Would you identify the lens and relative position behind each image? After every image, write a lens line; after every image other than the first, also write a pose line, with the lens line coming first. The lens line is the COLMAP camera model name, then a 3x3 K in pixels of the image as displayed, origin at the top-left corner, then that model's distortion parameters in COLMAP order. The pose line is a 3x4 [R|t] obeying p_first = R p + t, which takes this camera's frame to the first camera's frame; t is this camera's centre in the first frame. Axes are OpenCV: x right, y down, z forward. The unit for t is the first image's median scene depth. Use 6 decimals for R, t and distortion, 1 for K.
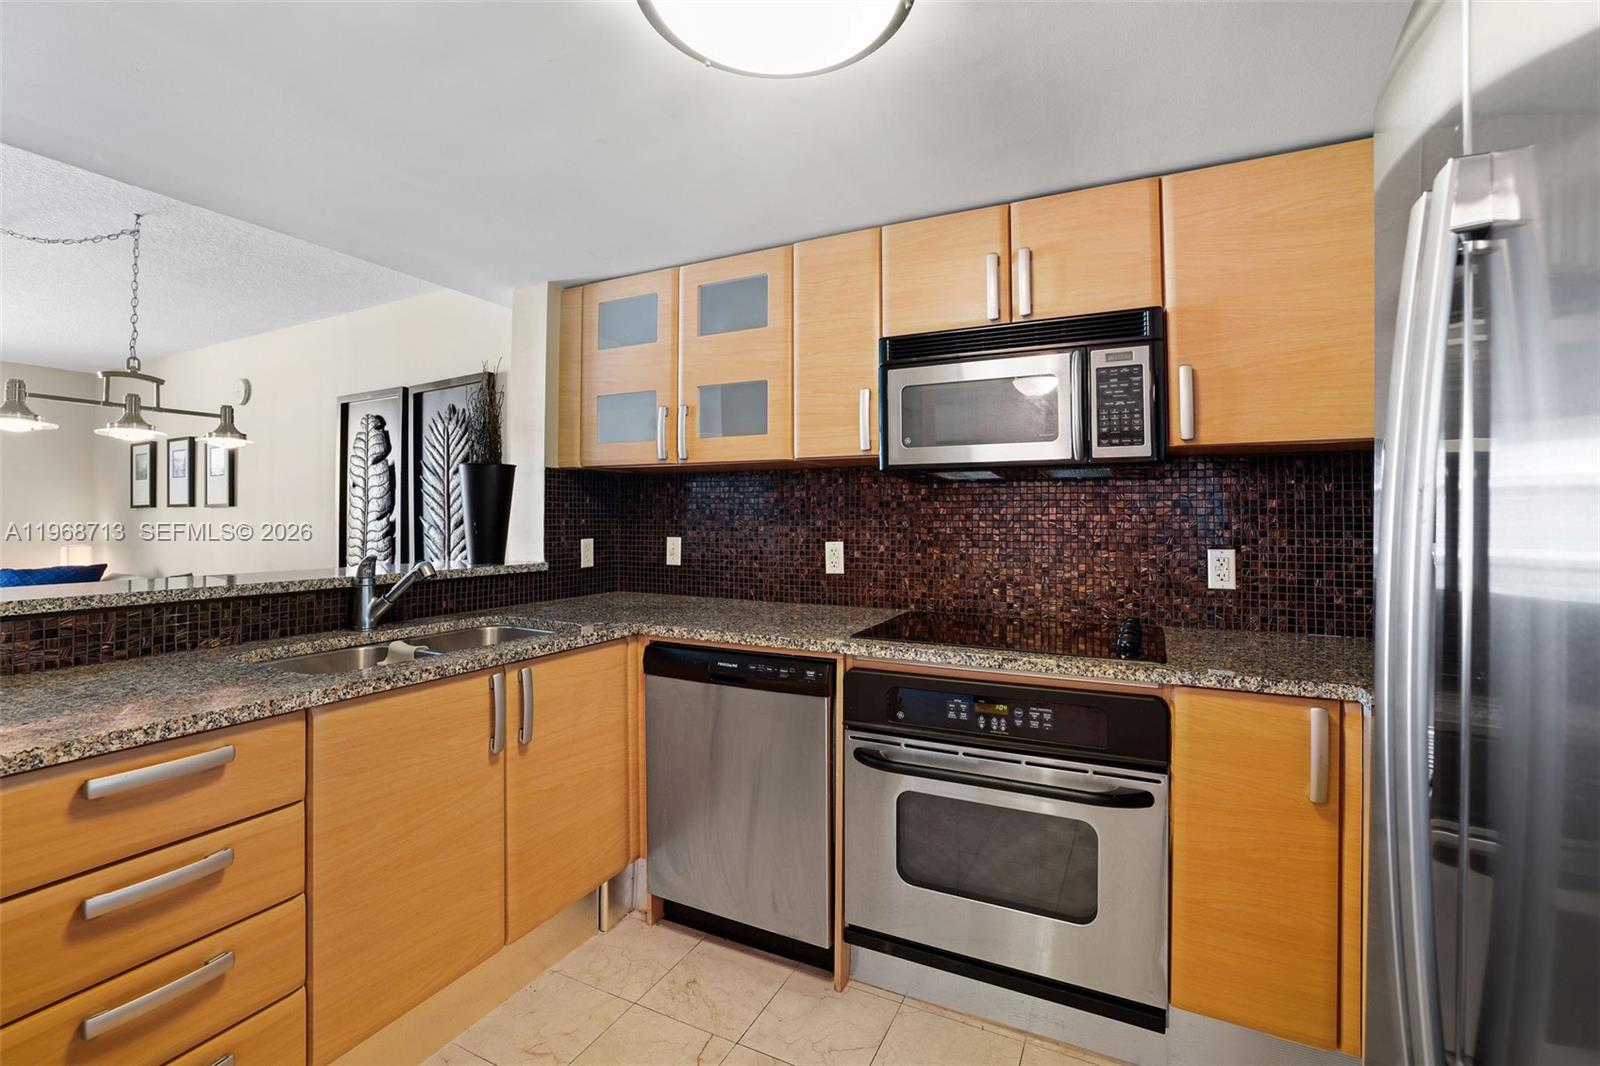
lens RADIAL K [[685.1, 0, 791.4], [0, 685.1, 528.8], [0, 0, 1]] dist [-0.037613, 0.000138]
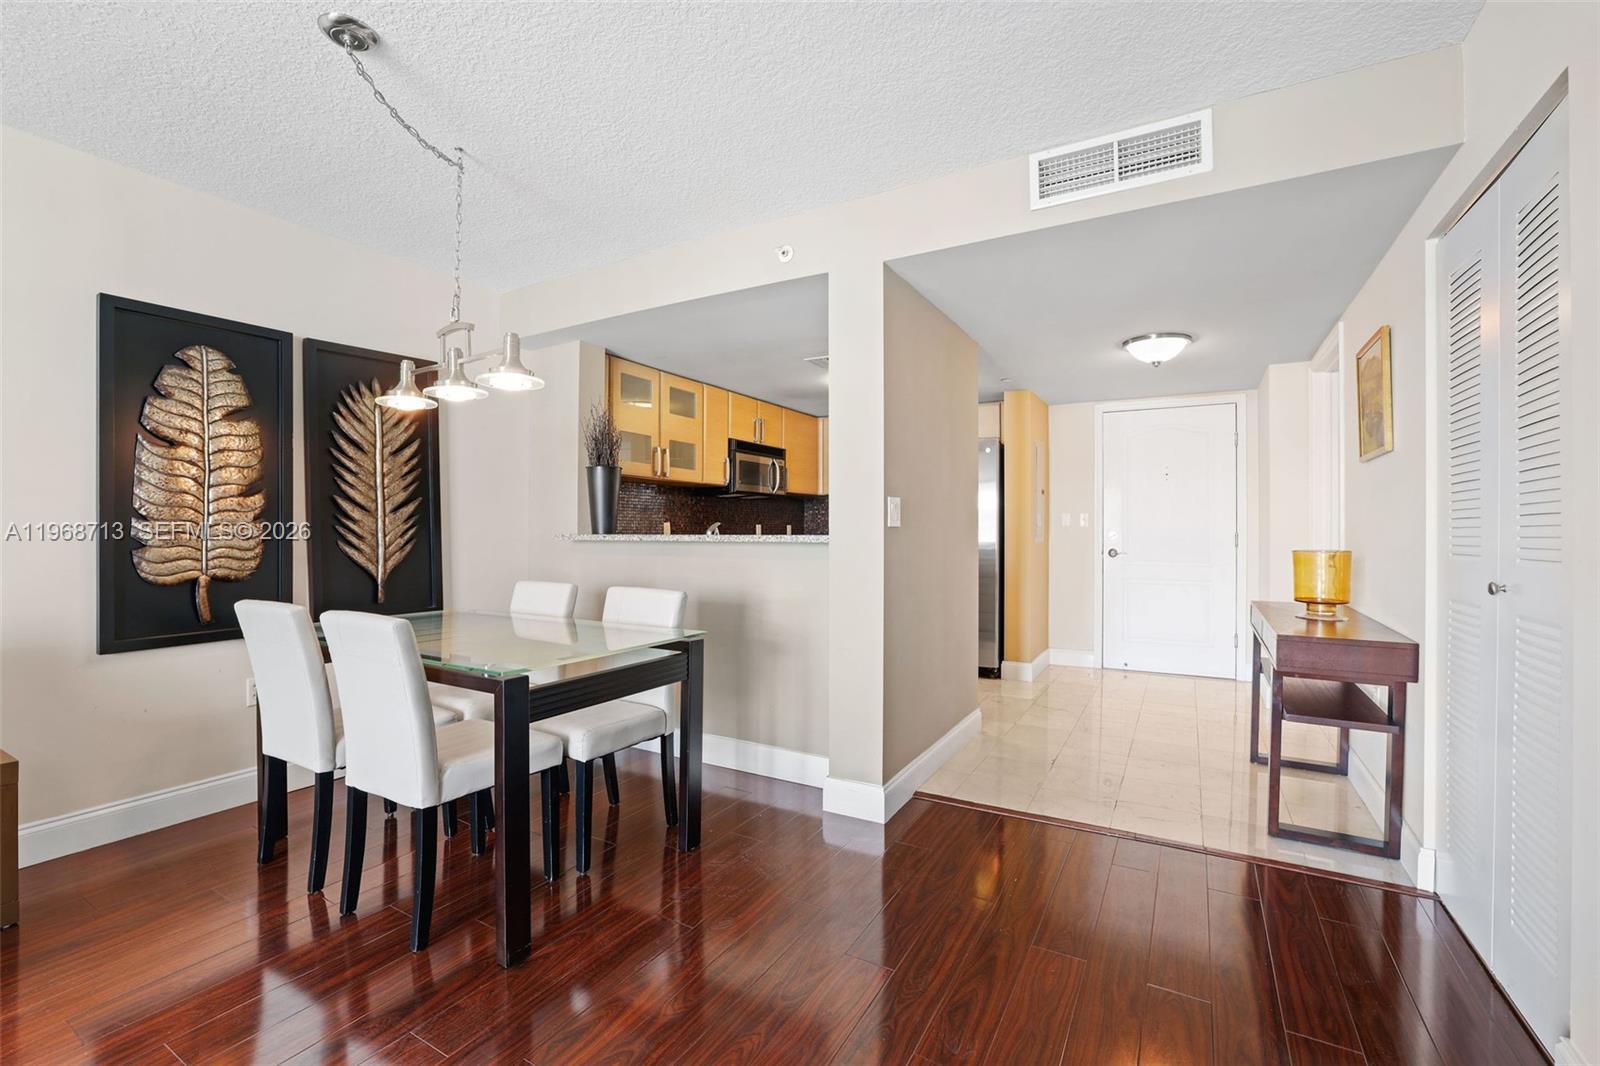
lens RADIAL K [[685.1, 0, 791.4], [0, 685.1, 528.8], [0, 0, 1]] dist [-0.037613, 0.000138]
pose [[0.079708, -0.004953, 0.996806, -1.944437], [0.000608, 0.999988, 0.004920, 0.029380], [-0.996818, 0.000214, 0.079710, 0.496679]]
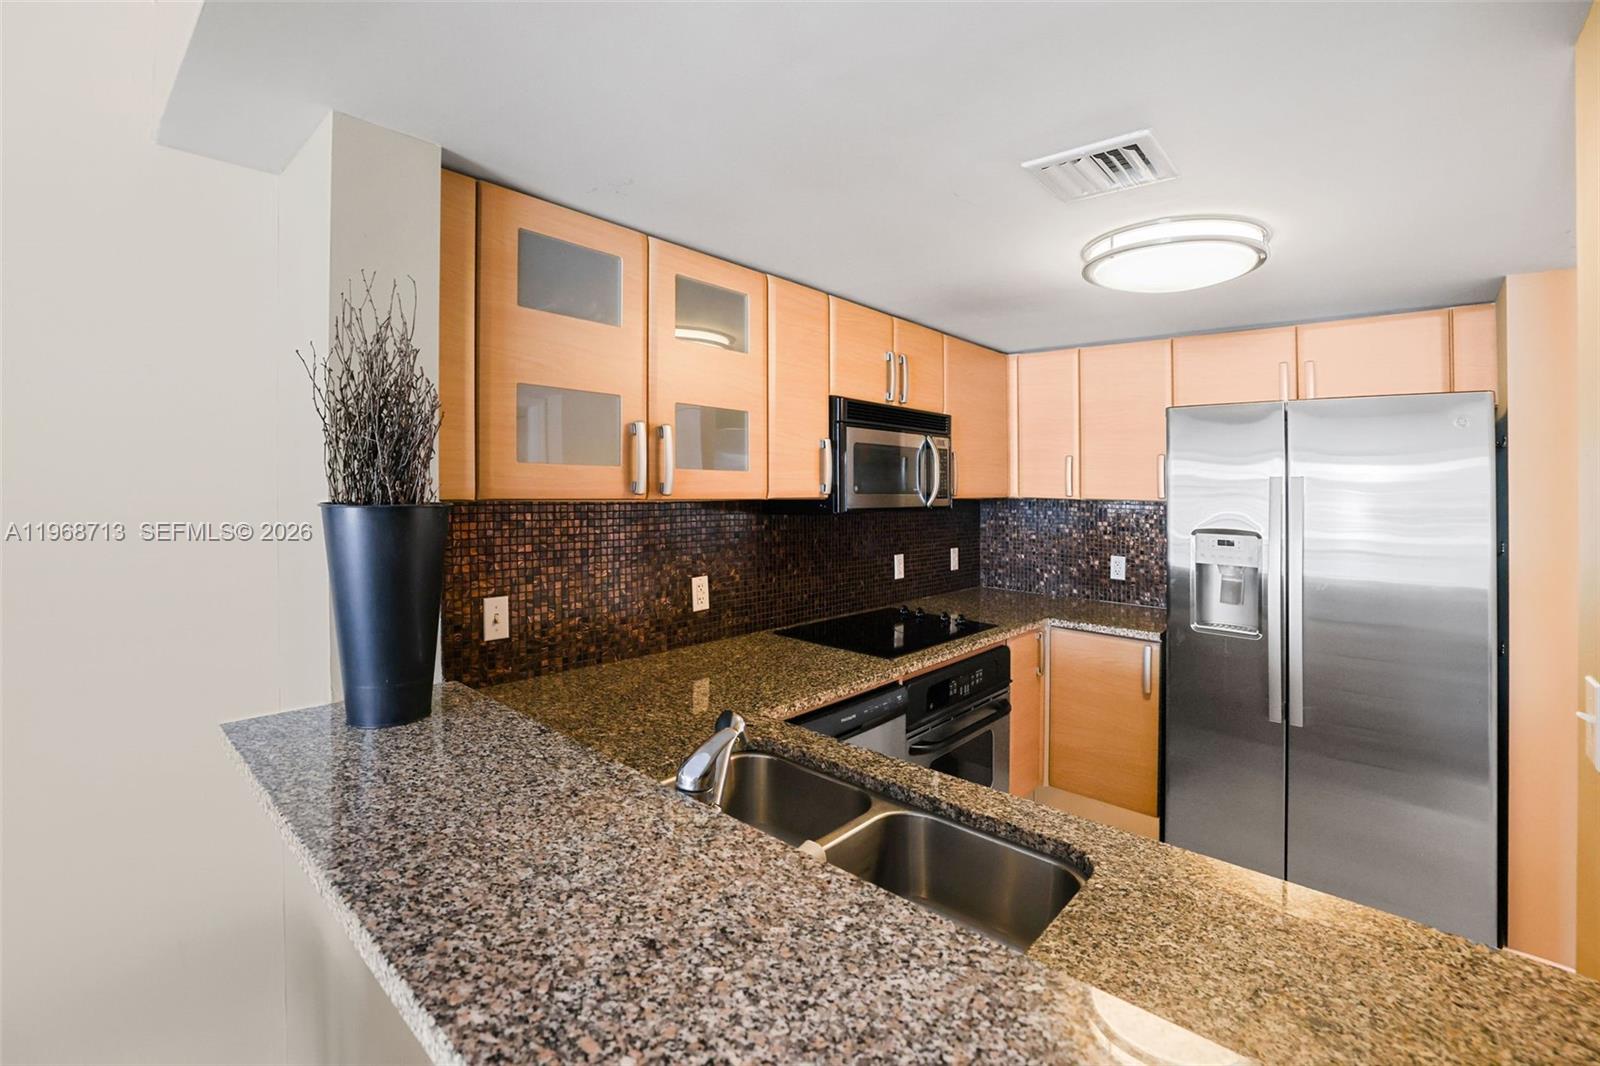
lens RADIAL K [[701.1, 0, 797.8], [0, 701.1, 497.9], [0, 0, 1]] dist [-0.061814, -0.000037]
pose [[0.273673, -0.016495, 0.961681, -0.850100], [0.003184, 0.999863, 0.016244, -0.107998], [-0.961818, -0.001383, 0.273688, 0.626083]]
